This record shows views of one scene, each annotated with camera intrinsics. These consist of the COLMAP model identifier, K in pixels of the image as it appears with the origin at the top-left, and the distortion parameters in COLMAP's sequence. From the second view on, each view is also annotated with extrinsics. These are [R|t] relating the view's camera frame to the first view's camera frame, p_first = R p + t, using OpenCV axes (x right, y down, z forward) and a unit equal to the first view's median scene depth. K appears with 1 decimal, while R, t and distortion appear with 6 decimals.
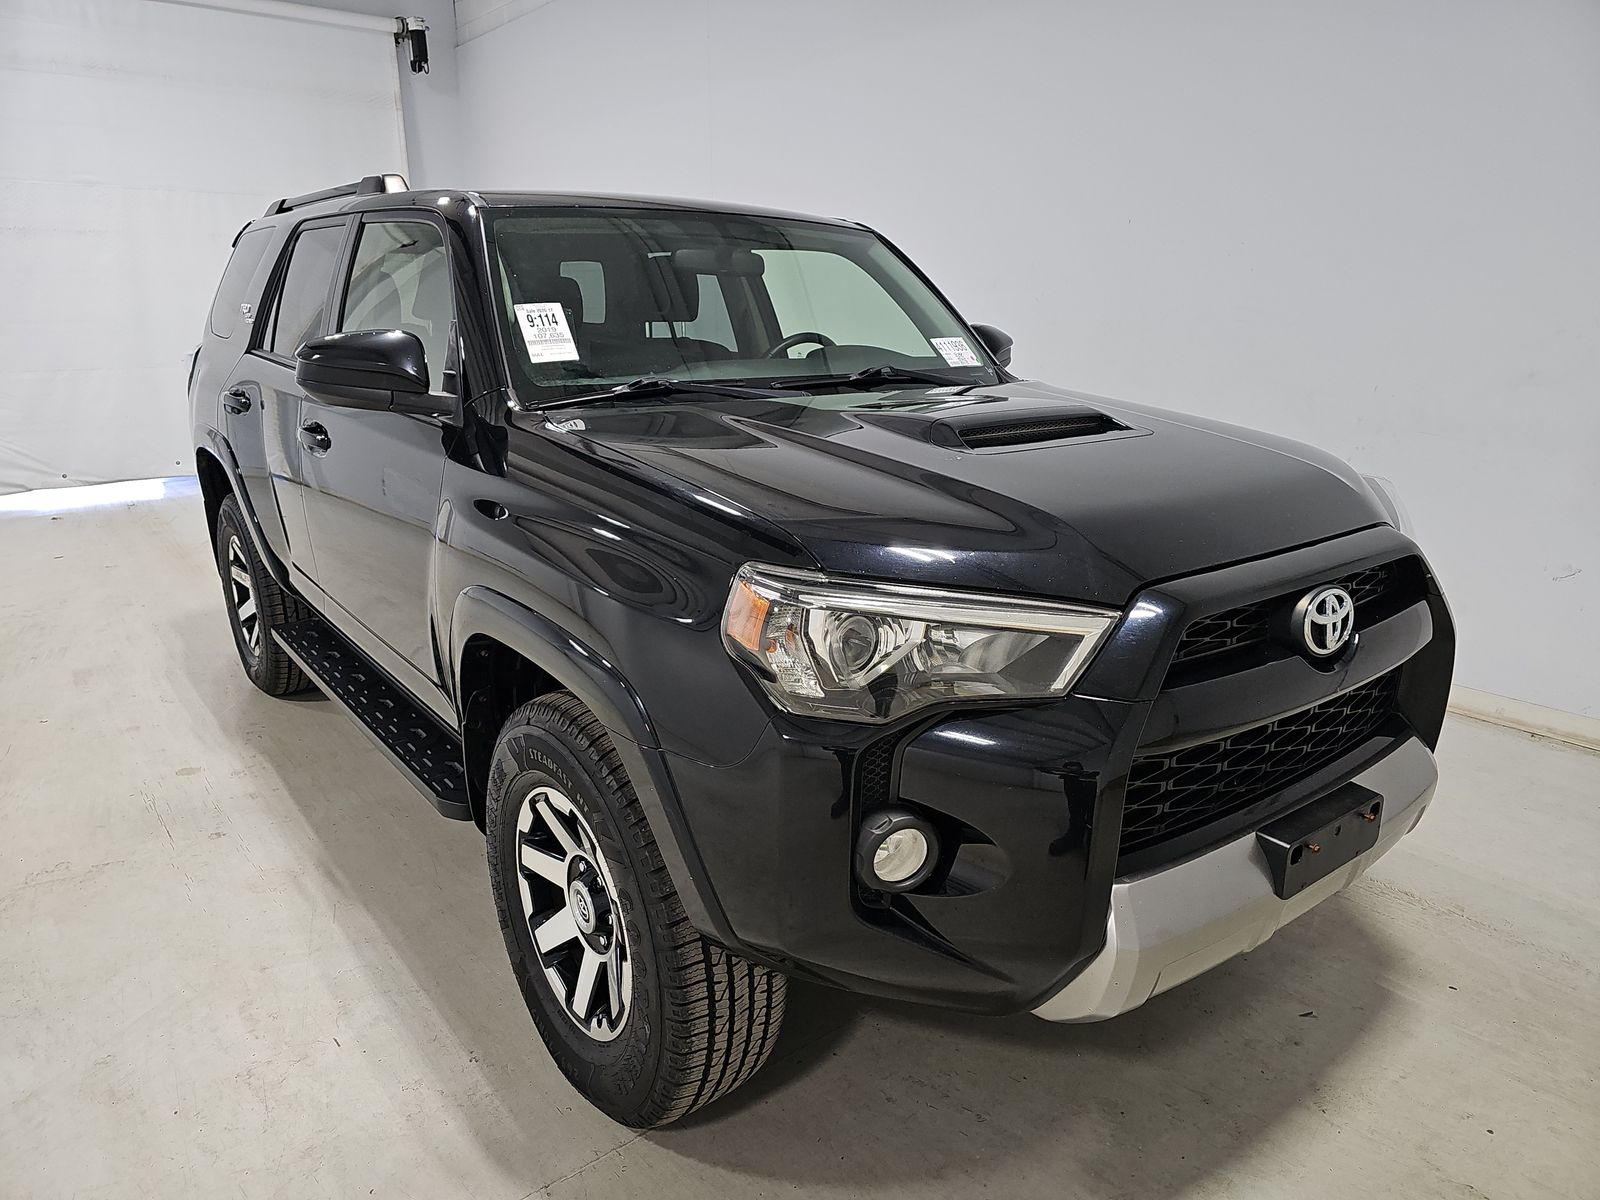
lens RADIAL K [[1065.2, 0, 807.2], [0, 1065.2, 599.2], [0, 0, 1]] dist [0.051670, -0.025363]
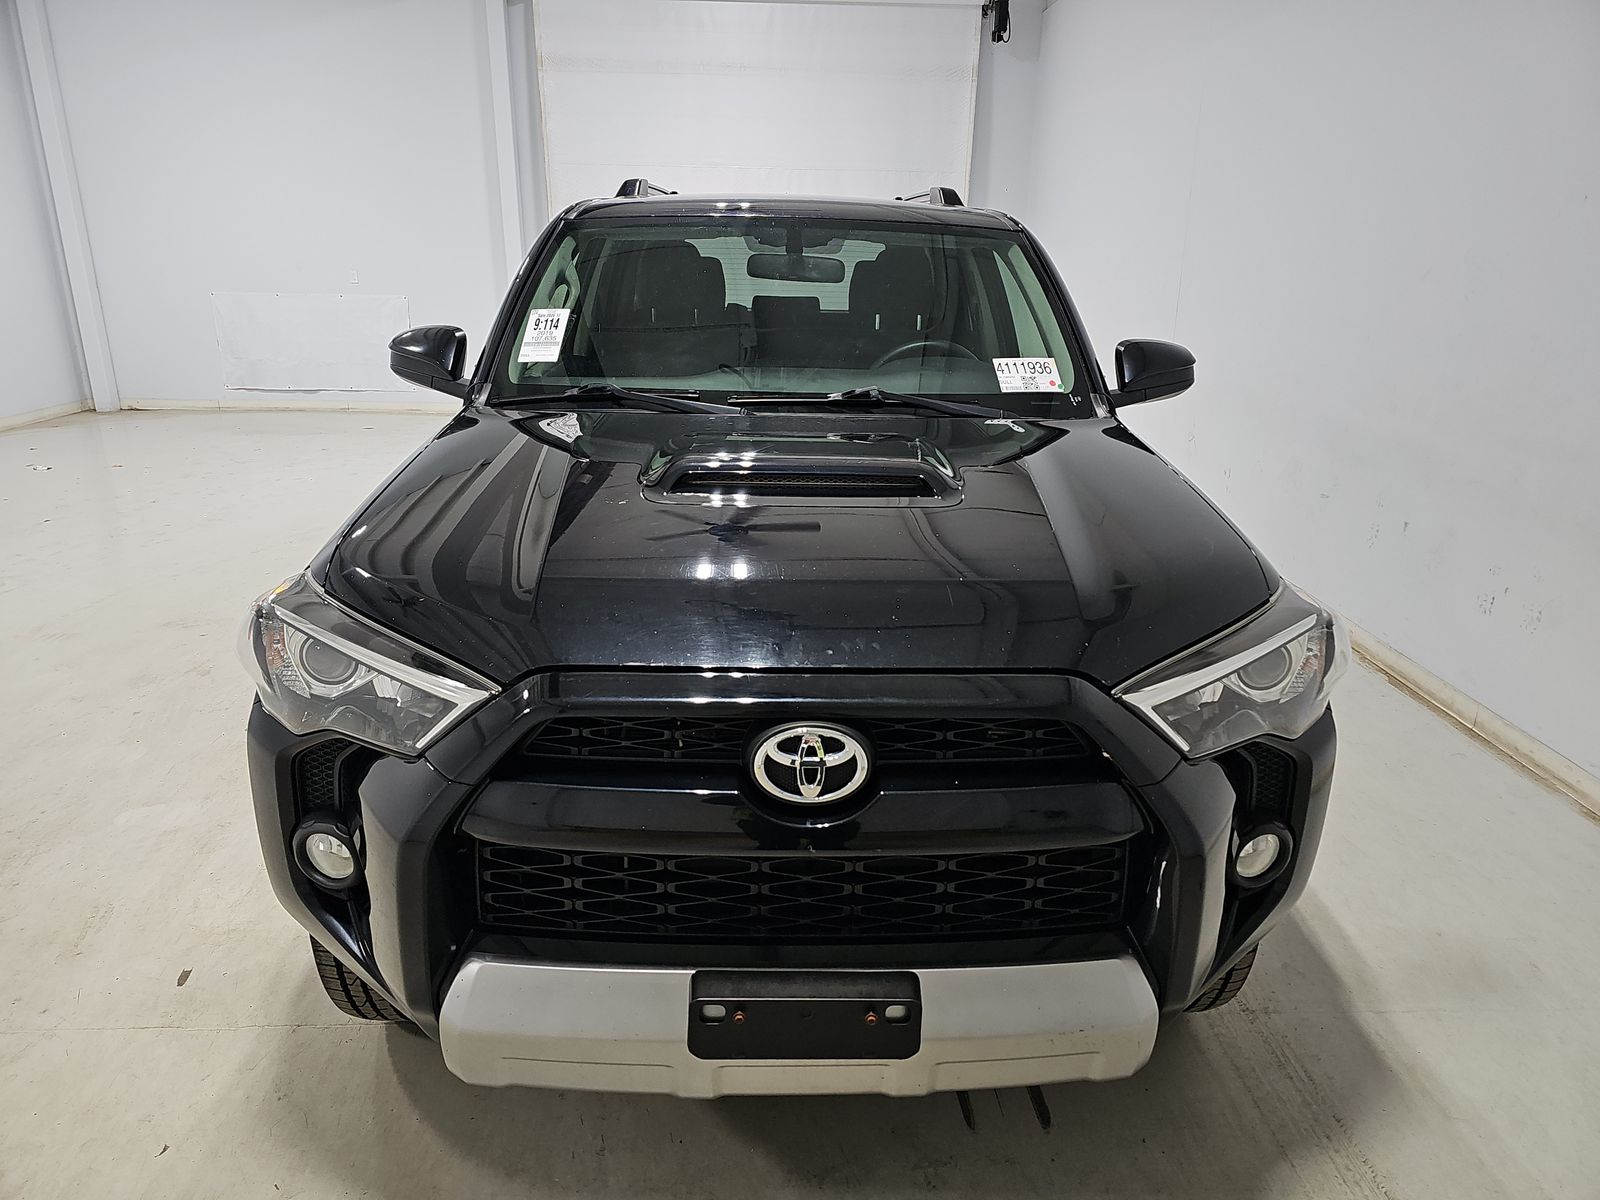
lens RADIAL K [[1065.2, 0, 807.2], [0, 1065.2, 599.2], [0, 0, 1]] dist [0.051670, -0.025363]
pose [[0.807857, 0.198817, -0.554832, 0.641173], [-0.174858, 0.979852, 0.096517, -0.129175], [0.562842, 0.019045, 0.826345, 0.218526]]
